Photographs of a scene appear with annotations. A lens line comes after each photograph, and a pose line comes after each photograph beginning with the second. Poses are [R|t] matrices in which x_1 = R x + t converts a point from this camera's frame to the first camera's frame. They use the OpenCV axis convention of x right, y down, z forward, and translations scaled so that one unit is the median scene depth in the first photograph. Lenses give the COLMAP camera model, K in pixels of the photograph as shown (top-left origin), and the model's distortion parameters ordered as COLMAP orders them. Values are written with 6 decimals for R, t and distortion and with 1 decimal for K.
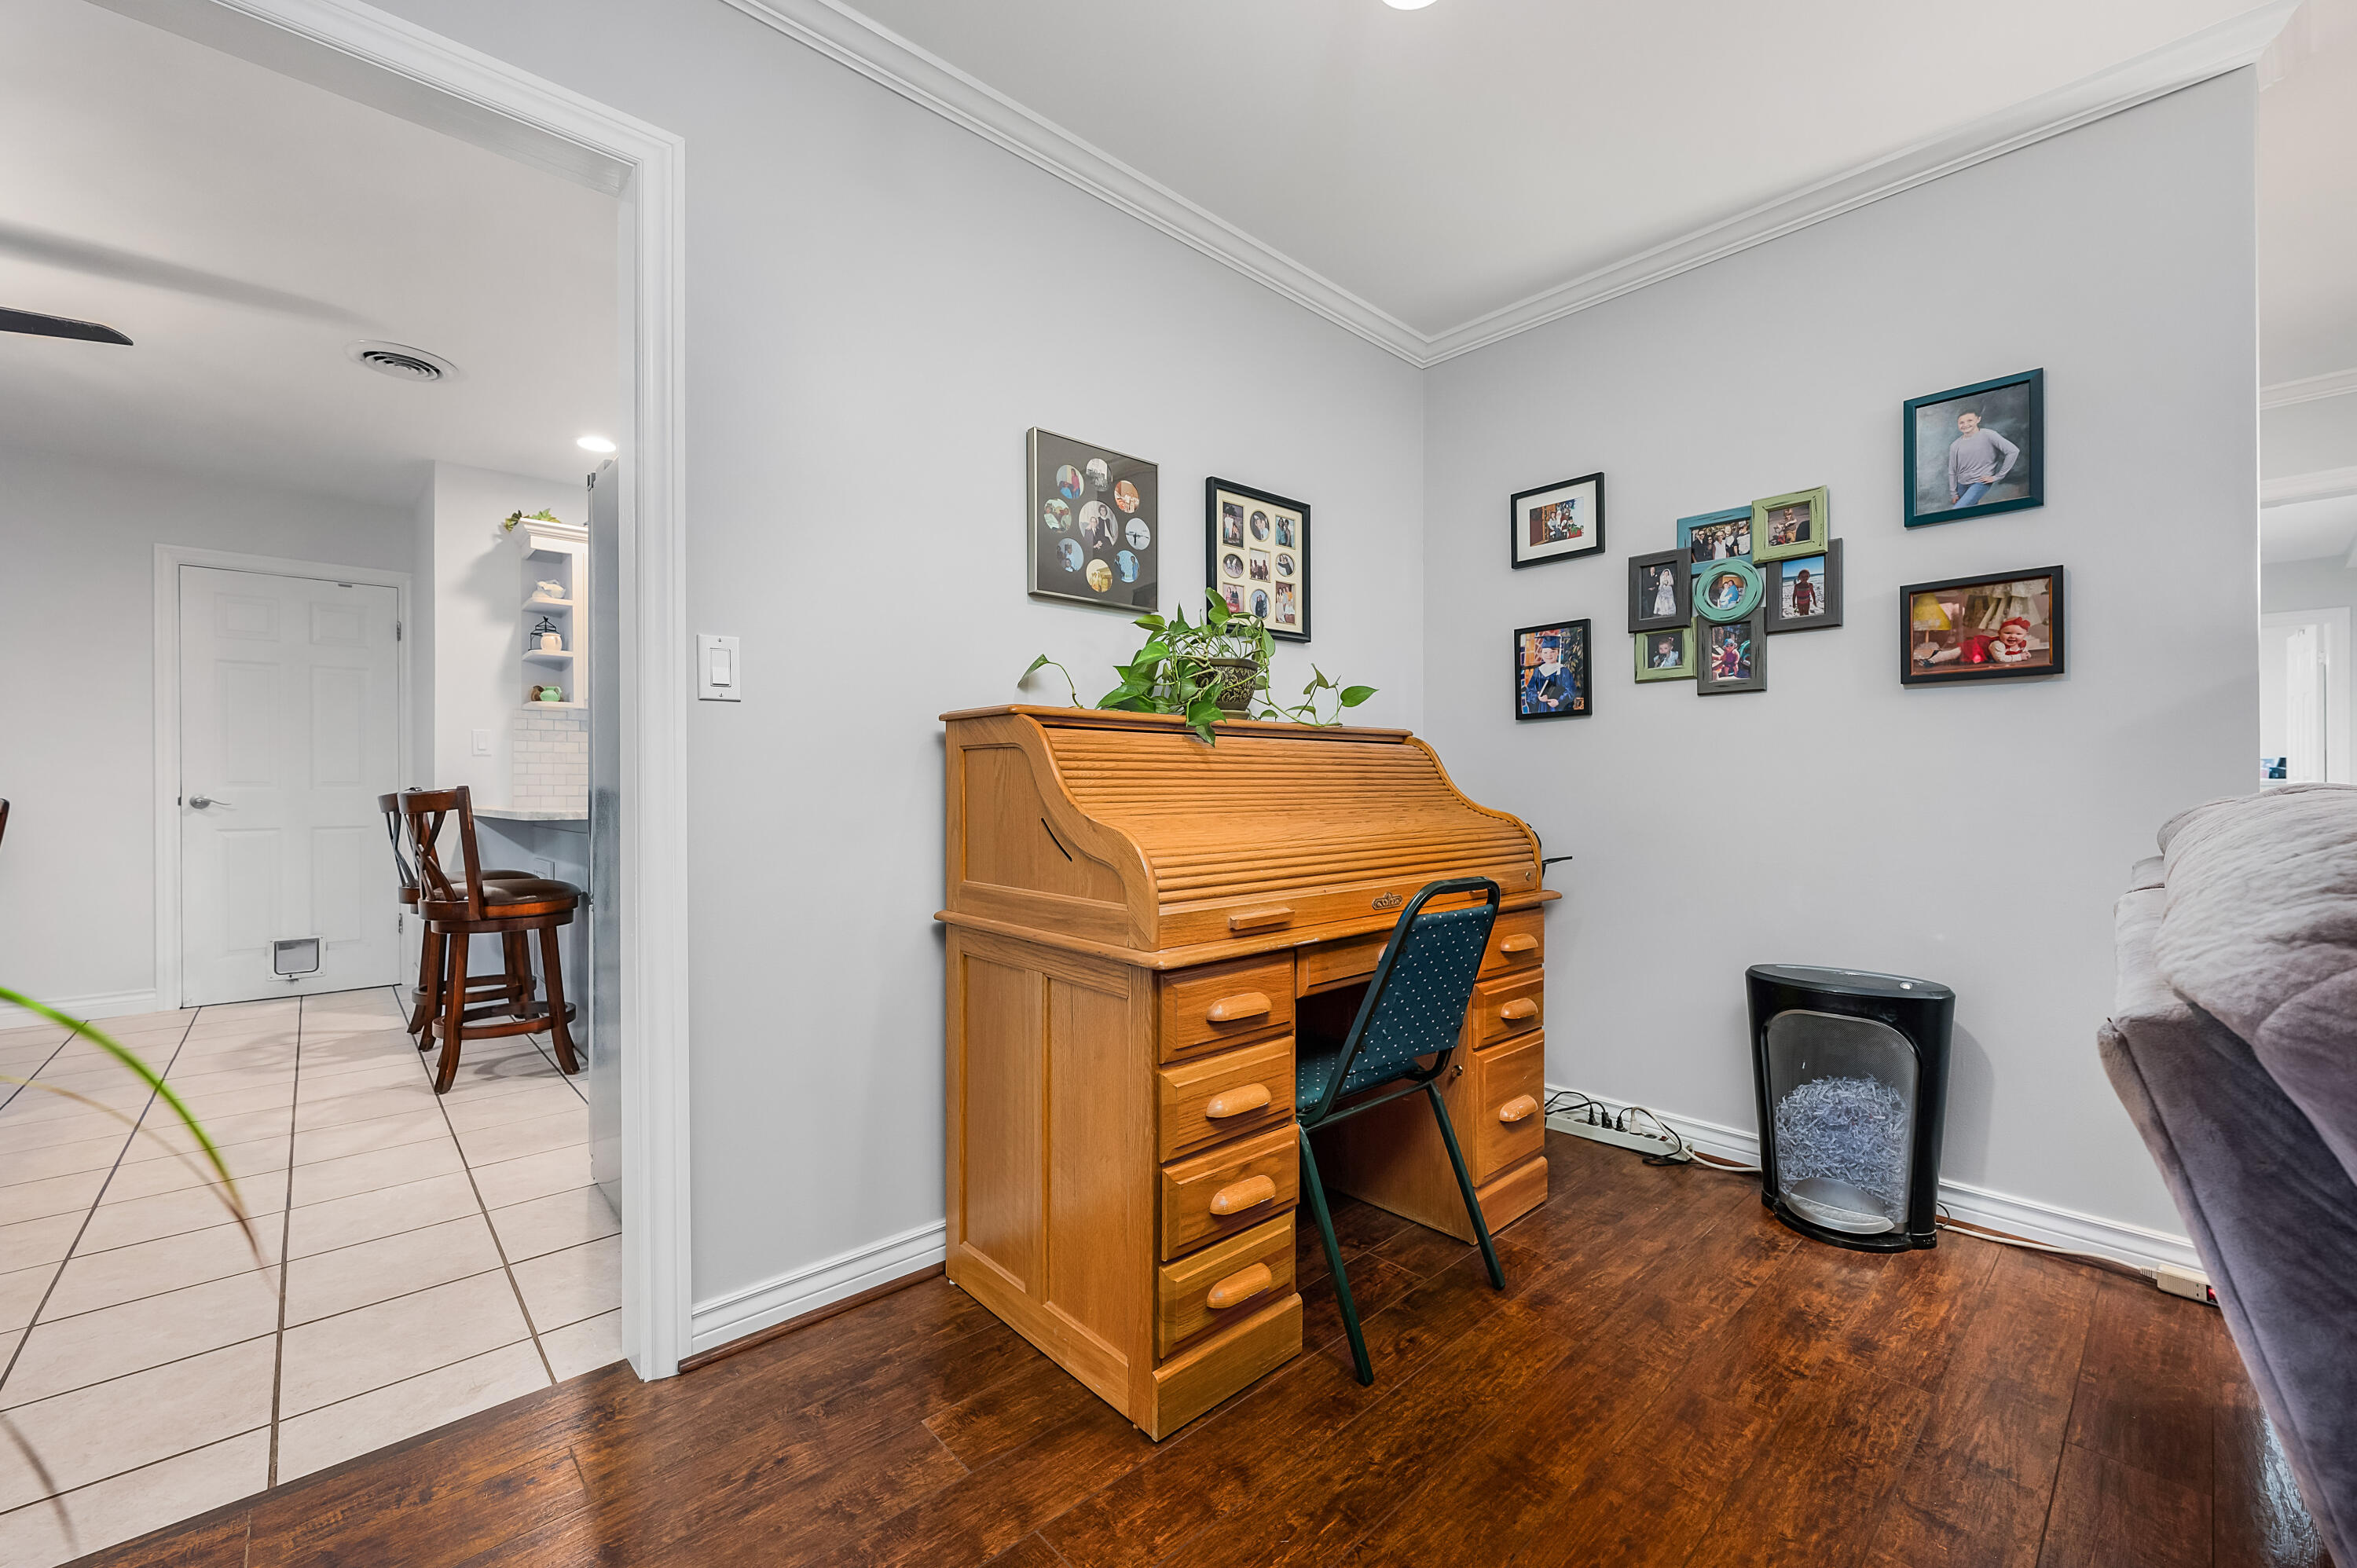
lens RADIAL K [[947.1, 0, 1181.7], [0, 947.1, 790.2], [0, 0, 1]] dist [-0.000213, -0.000102]
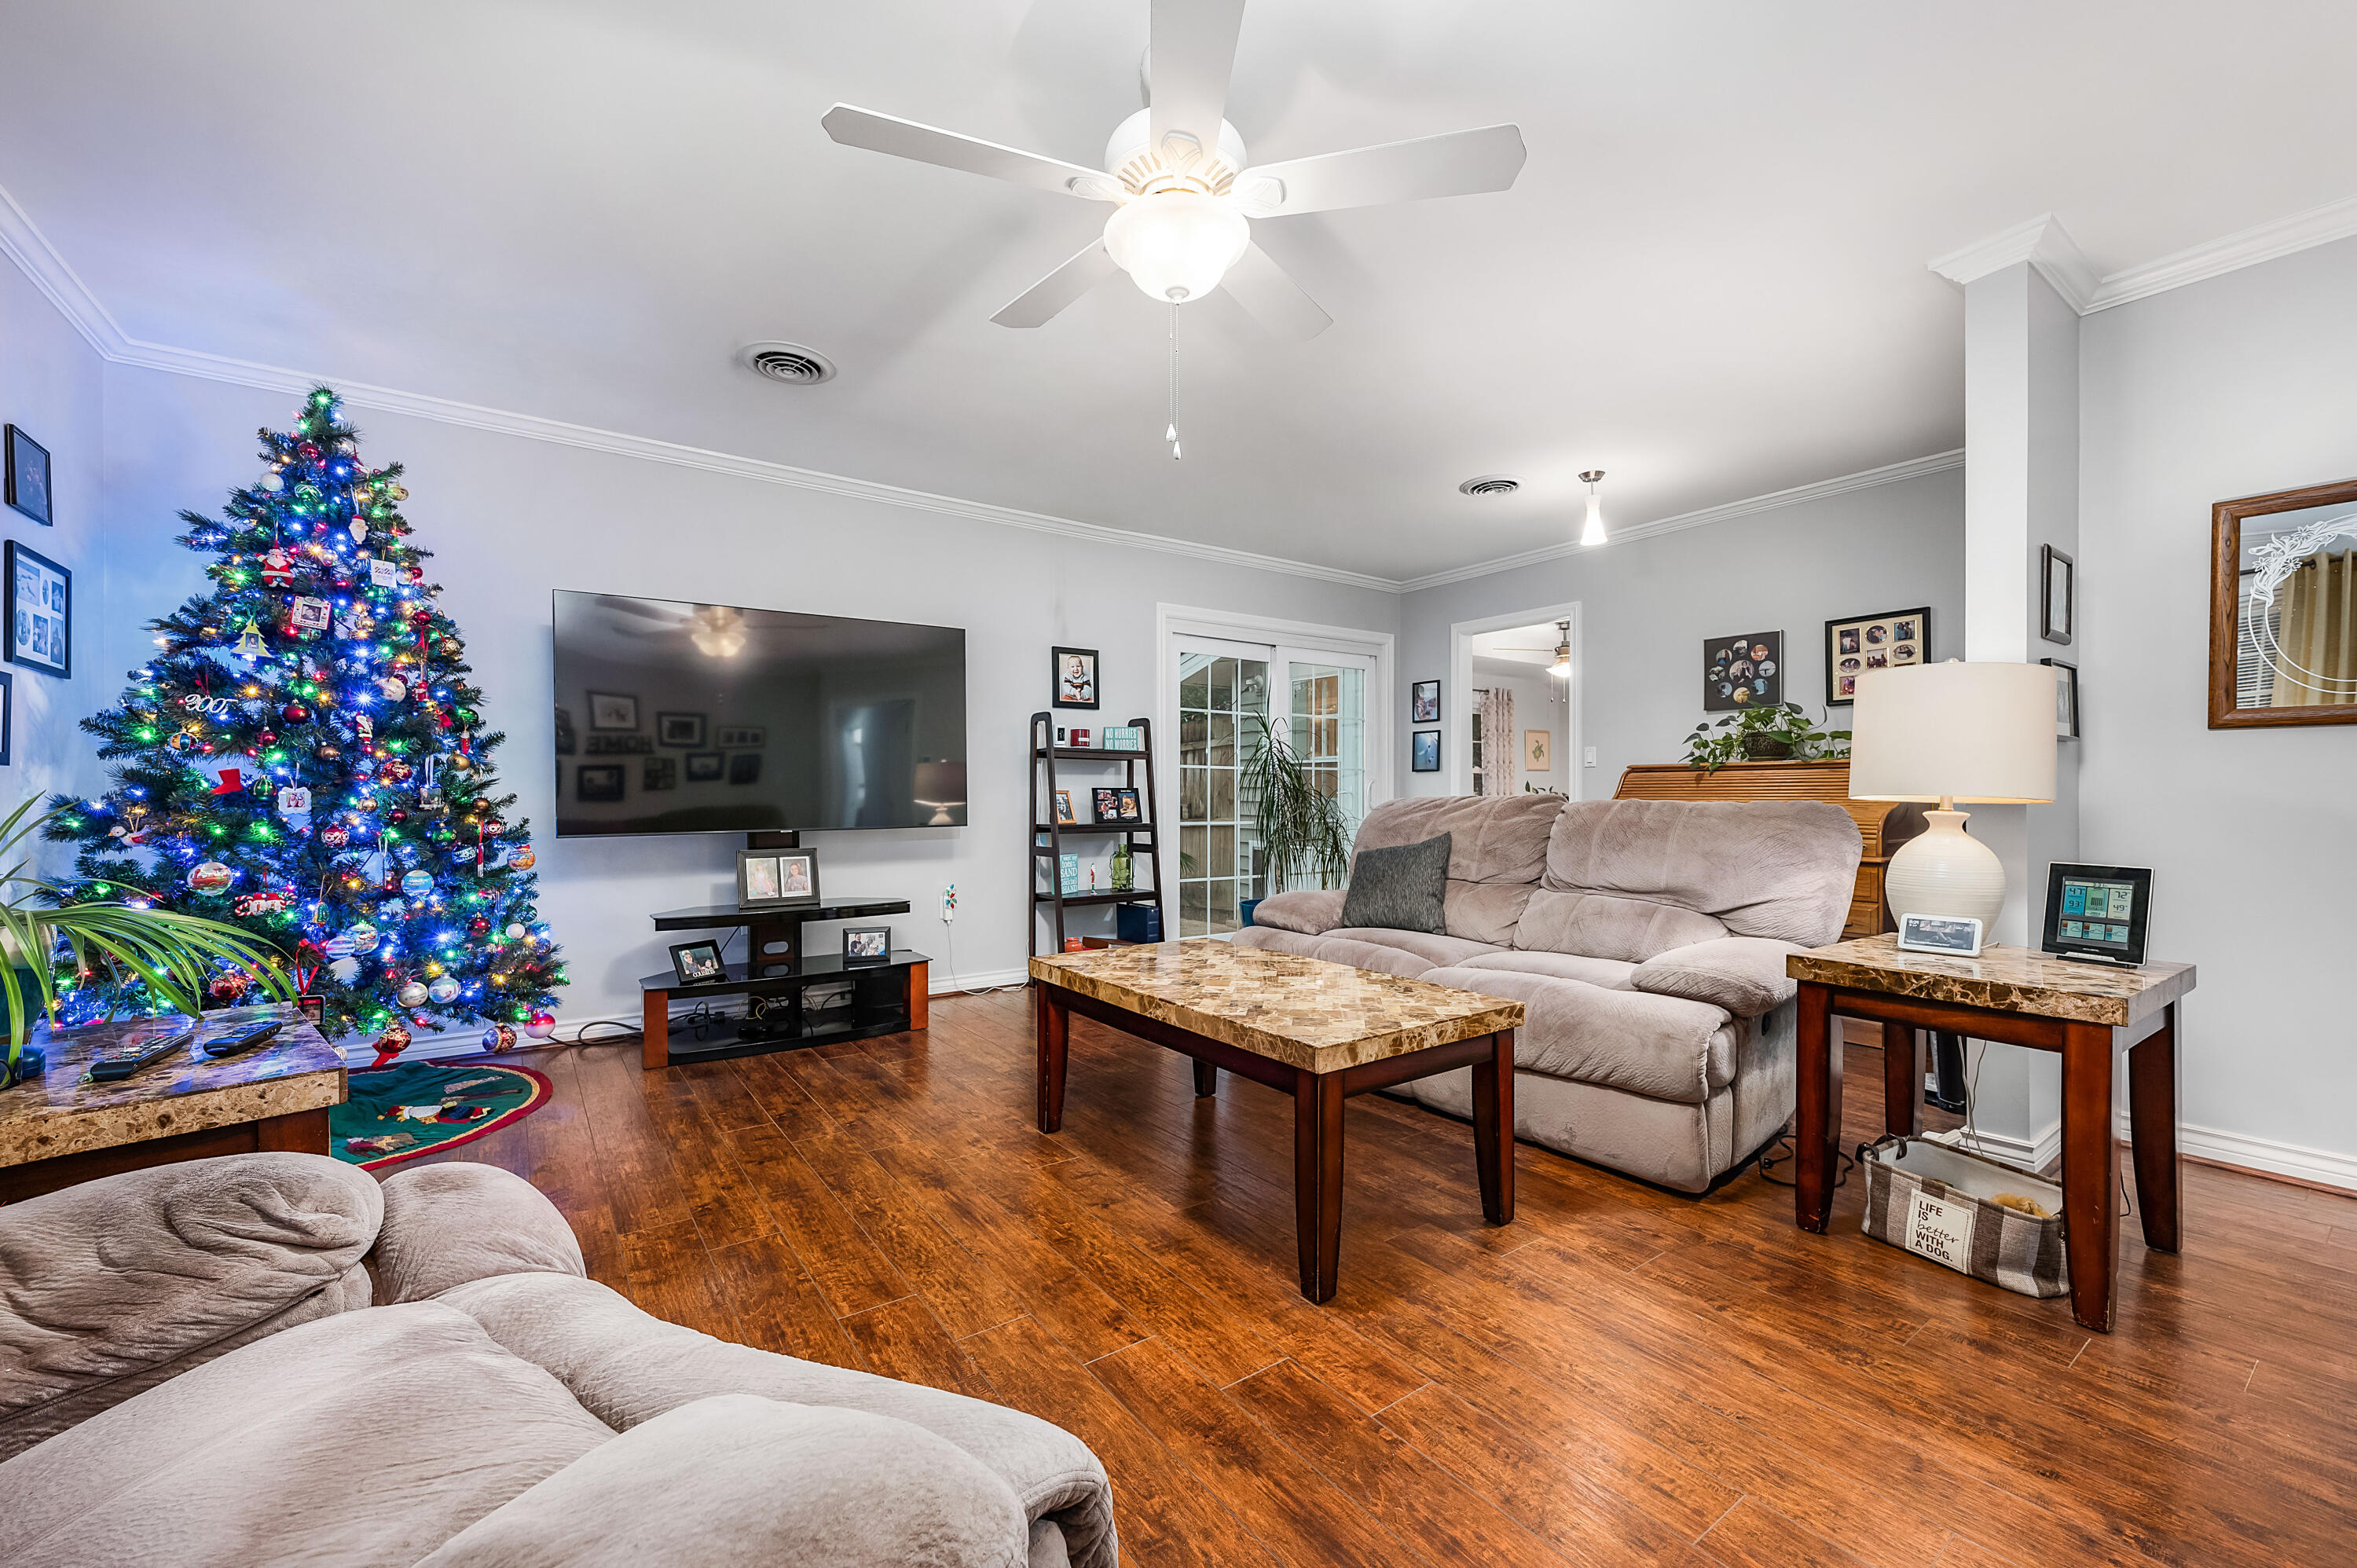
lens RADIAL K [[947.1, 0, 1181.7], [0, 947.1, 790.2], [0, 0, 1]] dist [-0.000213, -0.000102]
pose [[-0.121307, -0.002574, -0.992612, 2.009066], [-0.001581, 0.999996, -0.002400, -0.004453], [0.992614, 0.001279, -0.121311, 0.006800]]
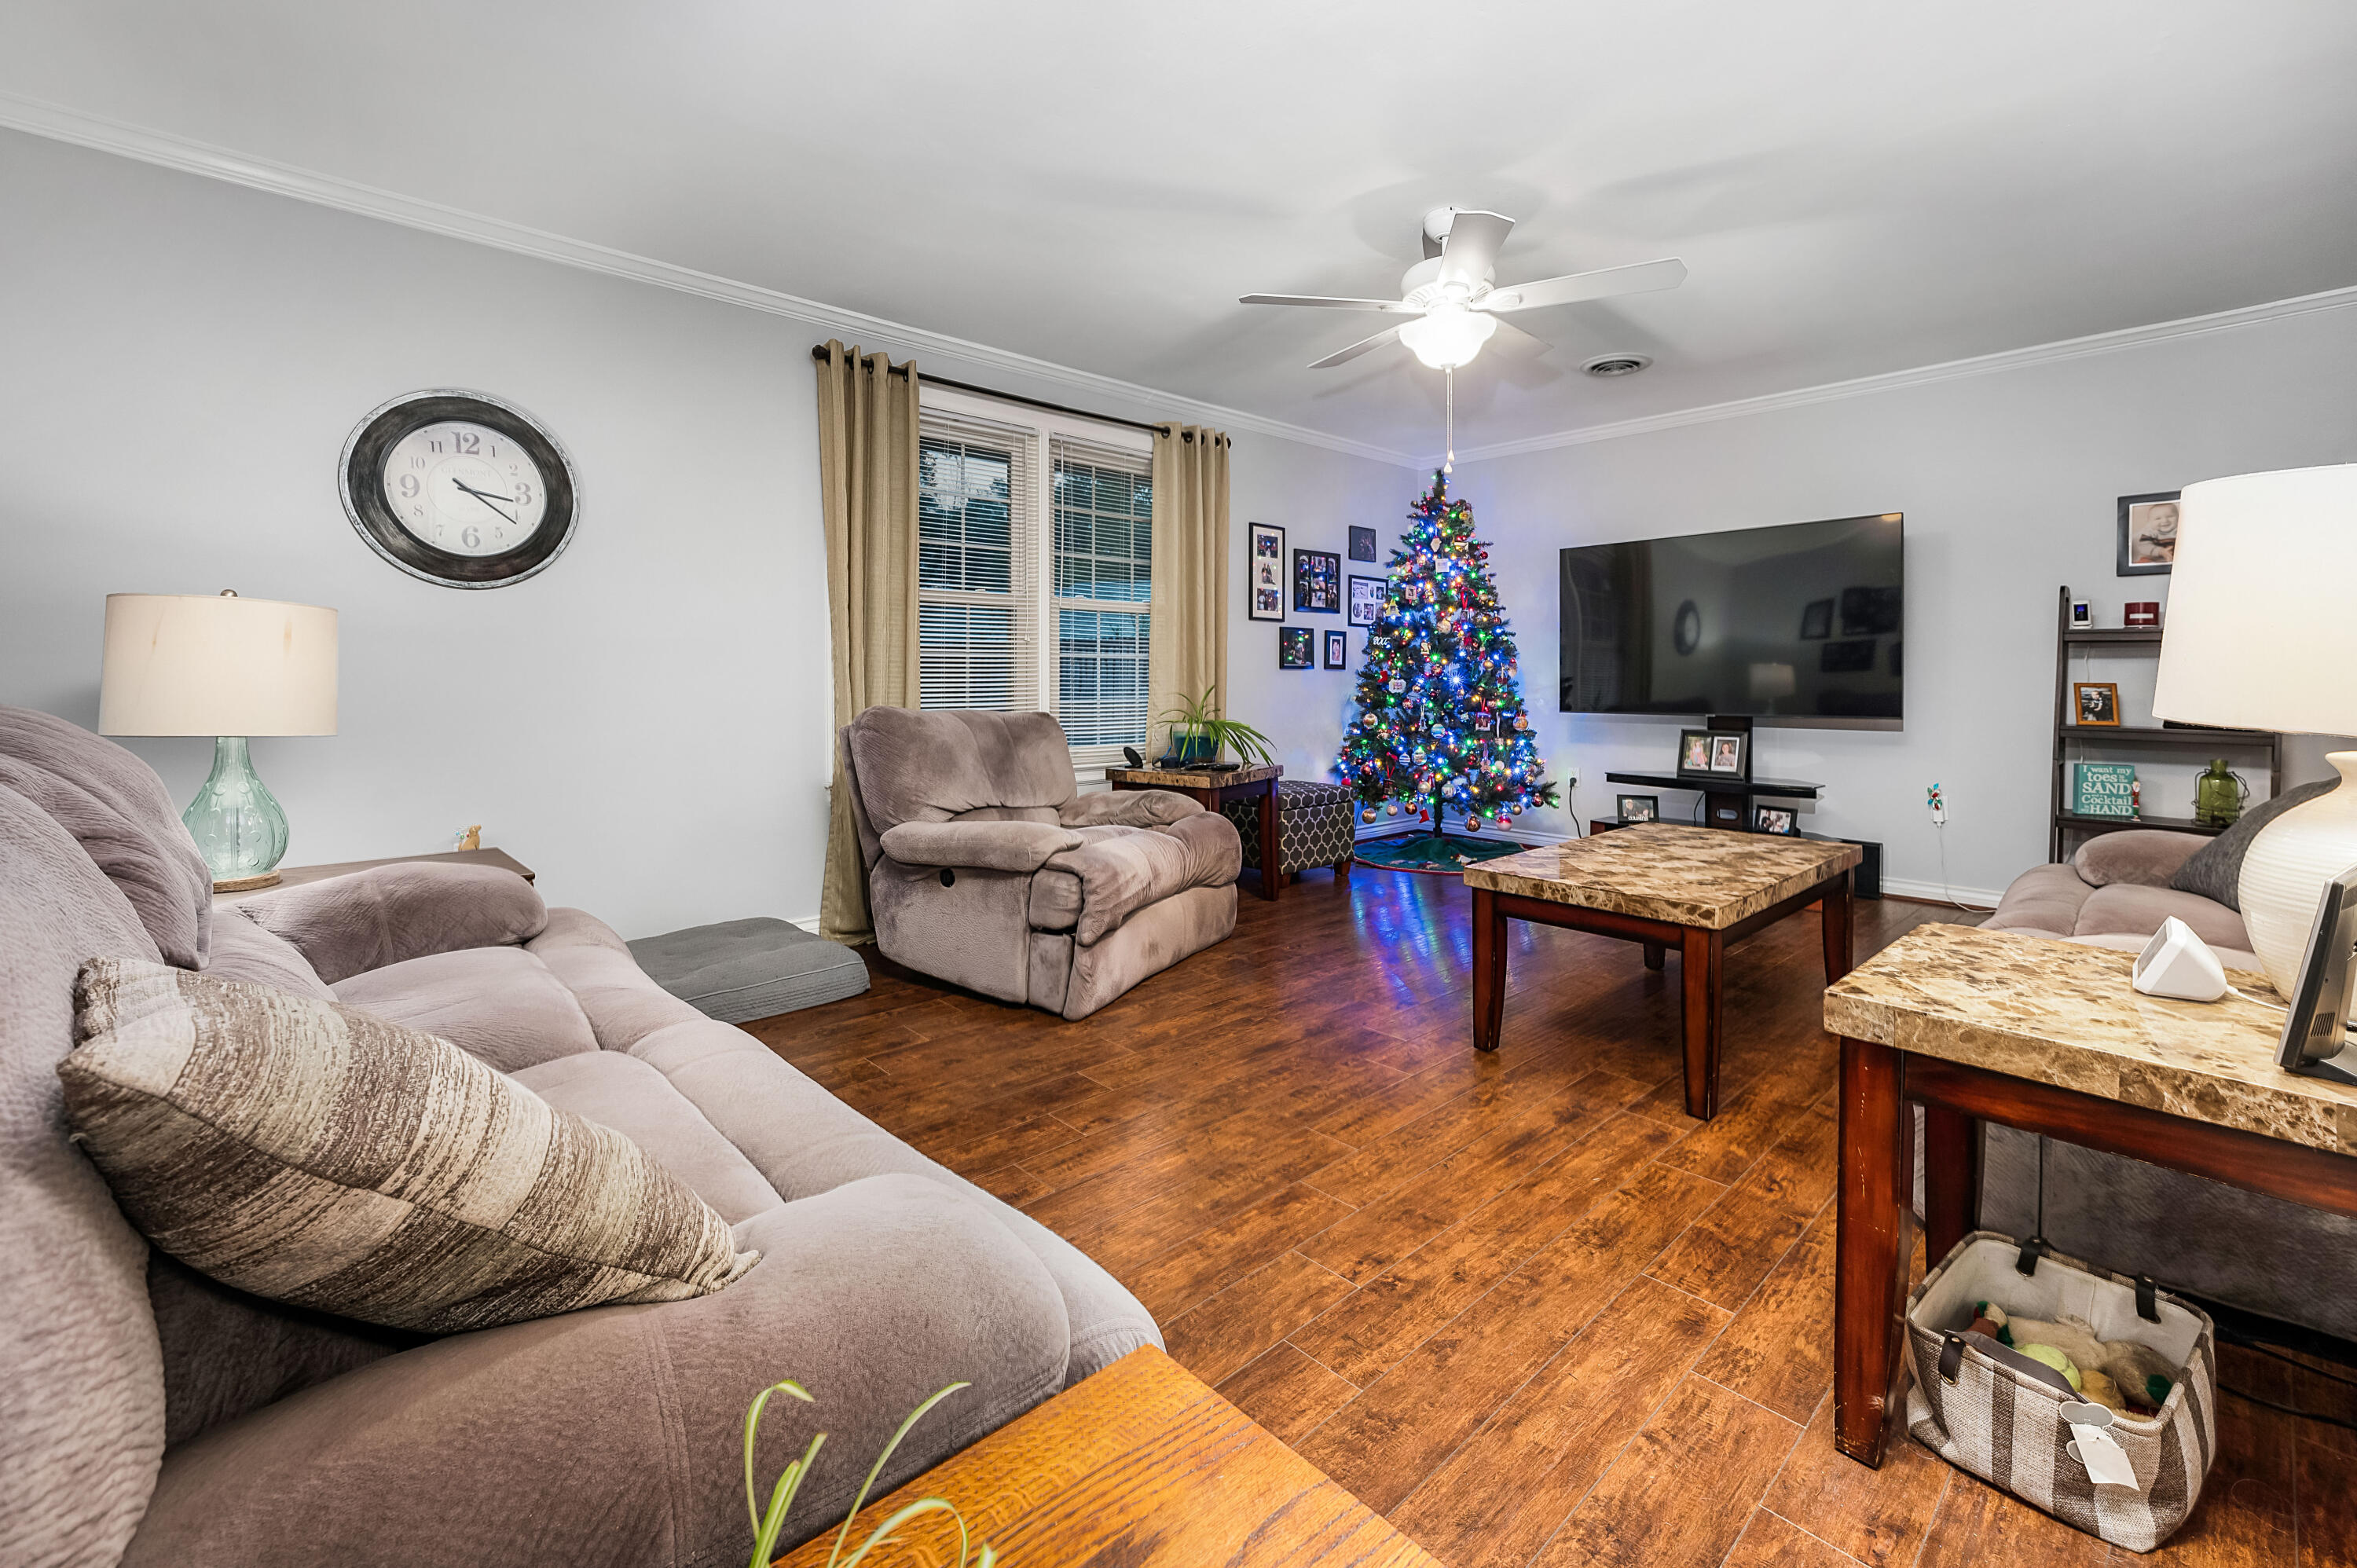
lens RADIAL K [[991.4, 0, 1187.5], [0, 991.4, 701.3], [0, 0, 1]] dist [-0.000088, -0.000012]
pose [[-0.999993, -0.001457, -0.003575, 1.574348], [-0.001566, 0.999532, 0.030541, -0.026971], [0.003529, 0.030546, -0.999527, 1.153628]]
